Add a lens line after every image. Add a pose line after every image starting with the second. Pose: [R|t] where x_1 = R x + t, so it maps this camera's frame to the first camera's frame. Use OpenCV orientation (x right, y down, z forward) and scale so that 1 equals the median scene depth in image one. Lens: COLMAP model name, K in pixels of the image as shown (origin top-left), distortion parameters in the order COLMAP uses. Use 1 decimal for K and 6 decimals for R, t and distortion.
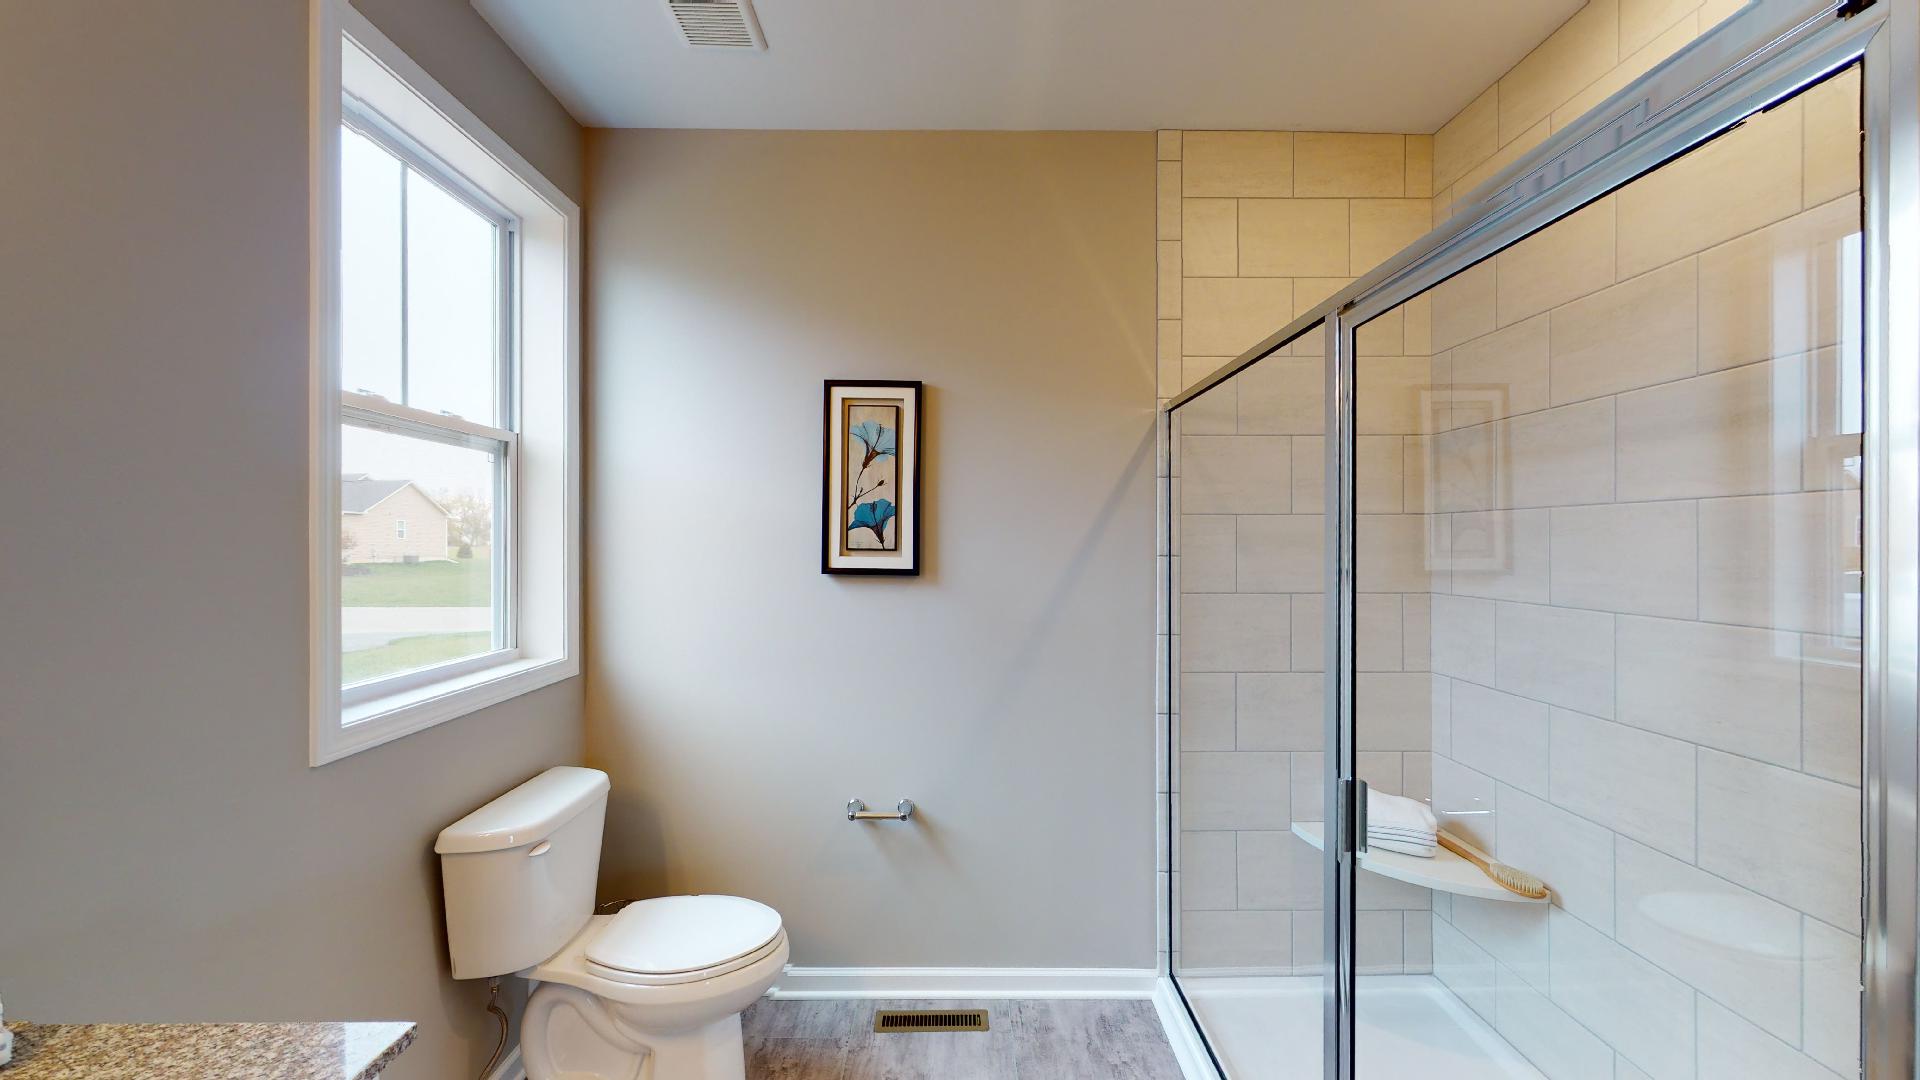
lens RADIAL K [[703.7, 0, 960.5], [0, 703.7, 543.2], [0, 0, 1]] dist [-0.000090, -0.000108]
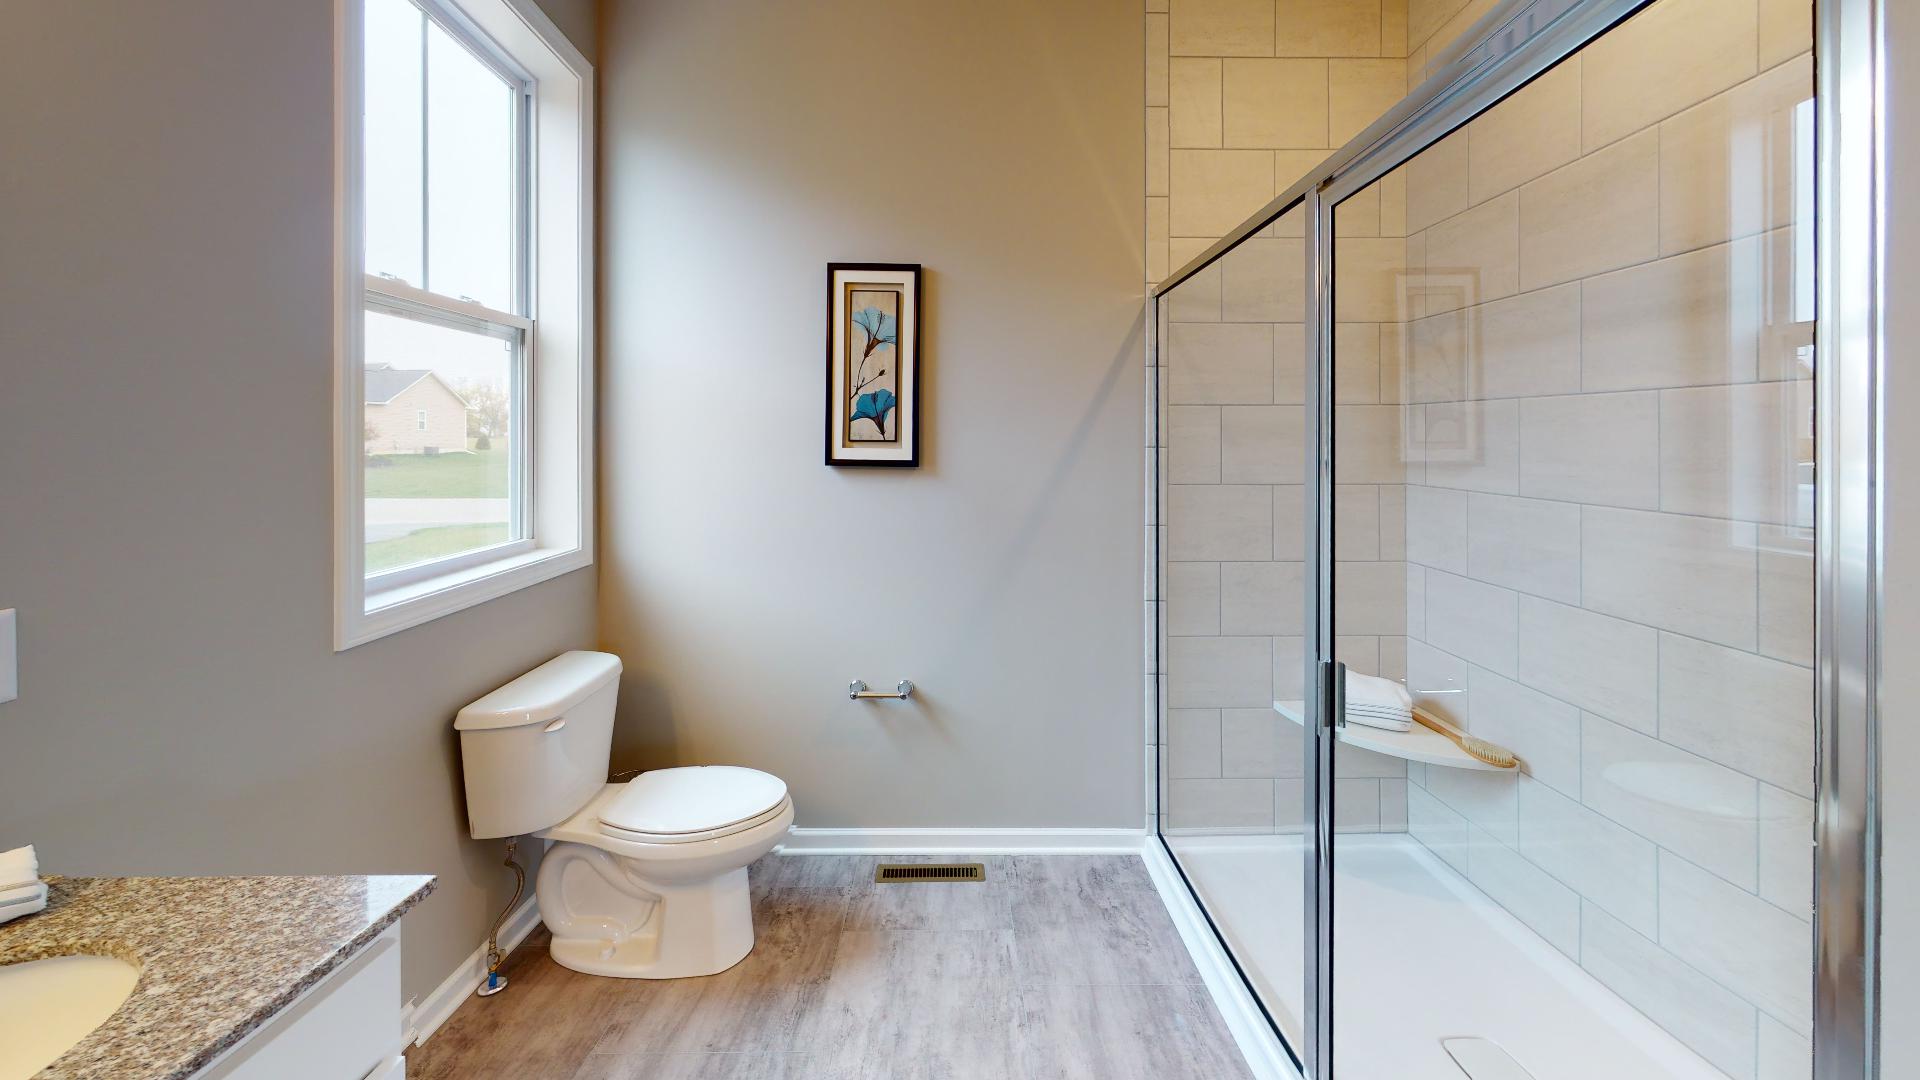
lens RADIAL K [[672.3, 0, 960.3], [0, 672.3, 539.2], [0, 0, 1]] dist [-0.000232, -0.000070]
pose [[0.999993, 0.000062, 0.003807, -0.000114], [-0.000060, 1.000000, -0.000334, 0.170492], [-0.003807, 0.000334, 0.999993, -0.000071]]
